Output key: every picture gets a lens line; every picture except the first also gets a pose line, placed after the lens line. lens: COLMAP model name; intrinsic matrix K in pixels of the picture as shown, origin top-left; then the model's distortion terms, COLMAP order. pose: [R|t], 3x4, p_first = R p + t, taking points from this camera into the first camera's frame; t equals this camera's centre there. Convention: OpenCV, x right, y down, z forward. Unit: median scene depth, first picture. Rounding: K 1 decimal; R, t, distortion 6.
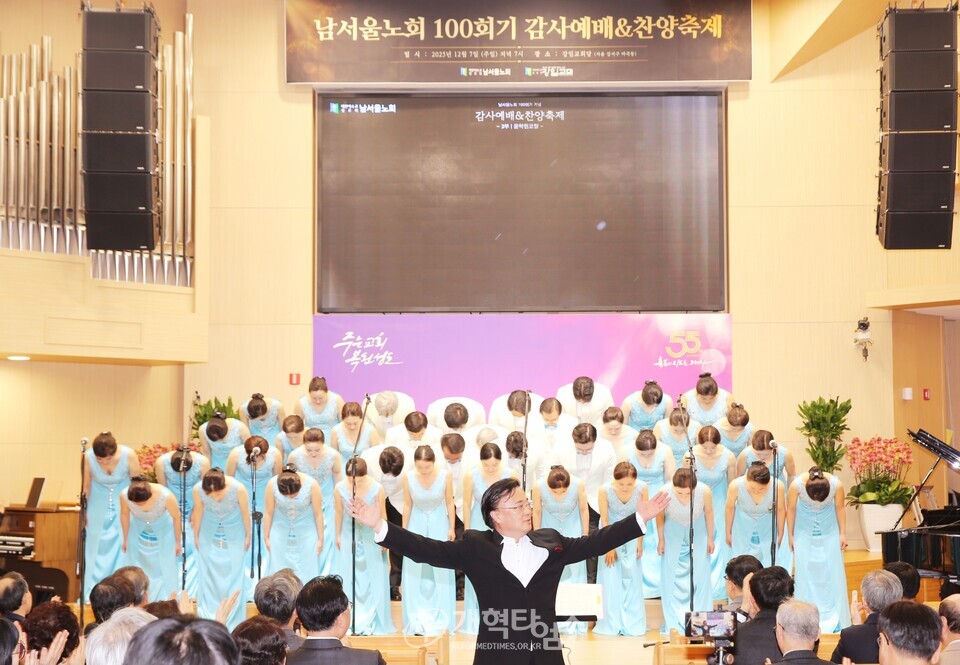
lens RADIAL K [[1723.2, 0, 521.2], [0, 1723.2, 360.3], [0, 0, 1]] dist [0.142793, 0.000000]
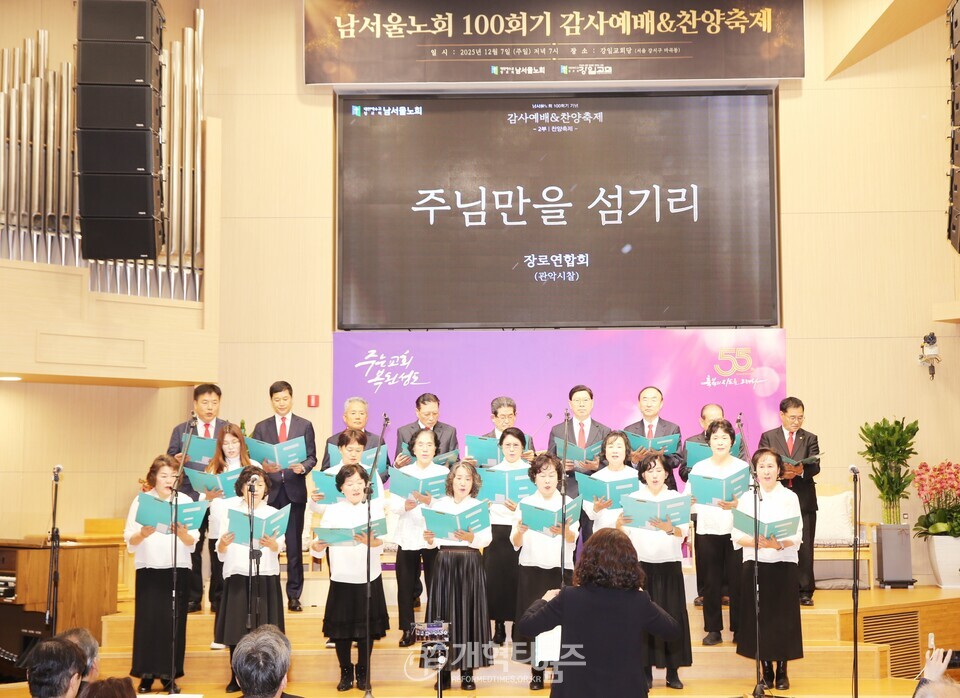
lens RADIAL K [[1614.0, 0, 533.2], [0, 1614.0, 339.6], [0, 0, 1]] dist [0.113605, 0.000000]
pose [[0.999924, -0.004445, -0.011528, -0.003086], [0.004058, 0.999434, -0.033384, 0.007270], [0.011670, 0.033335, 0.999376, 0.133395]]
